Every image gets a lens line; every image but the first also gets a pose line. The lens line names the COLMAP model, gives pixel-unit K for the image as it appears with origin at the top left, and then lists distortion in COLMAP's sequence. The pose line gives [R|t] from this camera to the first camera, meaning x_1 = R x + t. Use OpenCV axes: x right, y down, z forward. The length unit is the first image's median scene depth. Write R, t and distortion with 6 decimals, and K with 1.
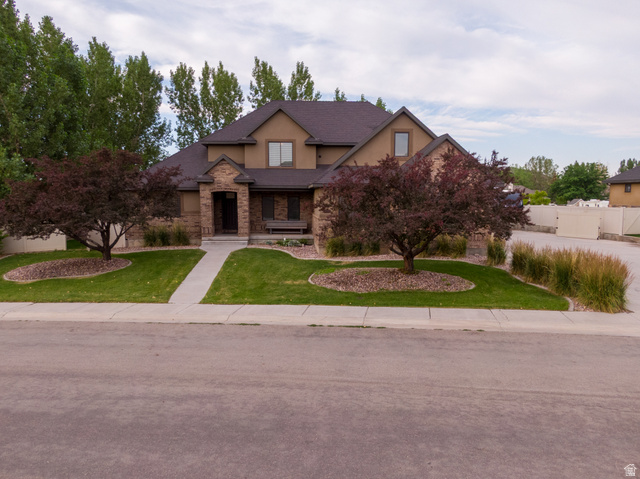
lens RADIAL K [[458.5, 0, 320.0], [0, 458.5, 239.5], [0, 0, 1]] dist [0.022148, -0.004638]
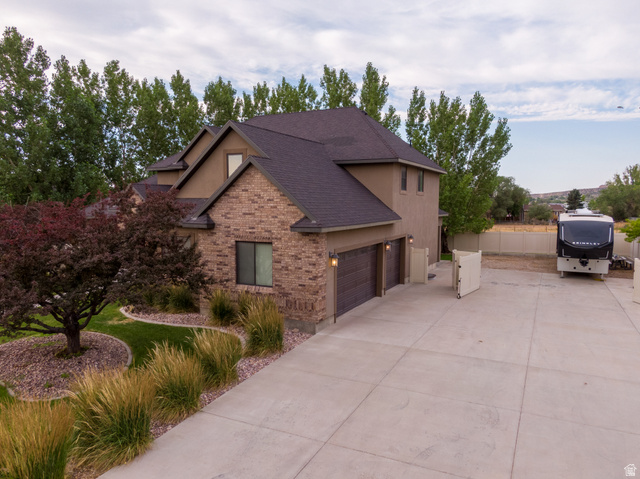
lens RADIAL K [[466.5, 0, 320.0], [0, 466.5, 239.5], [0, 0, 1]] dist [-0.001661, -0.001305]
pose [[0.868225, 0.046050, -0.494029, 0.600631], [-0.048058, 0.998807, 0.008643, -0.096651], [0.493838, 0.016238, 0.869402, 0.338505]]
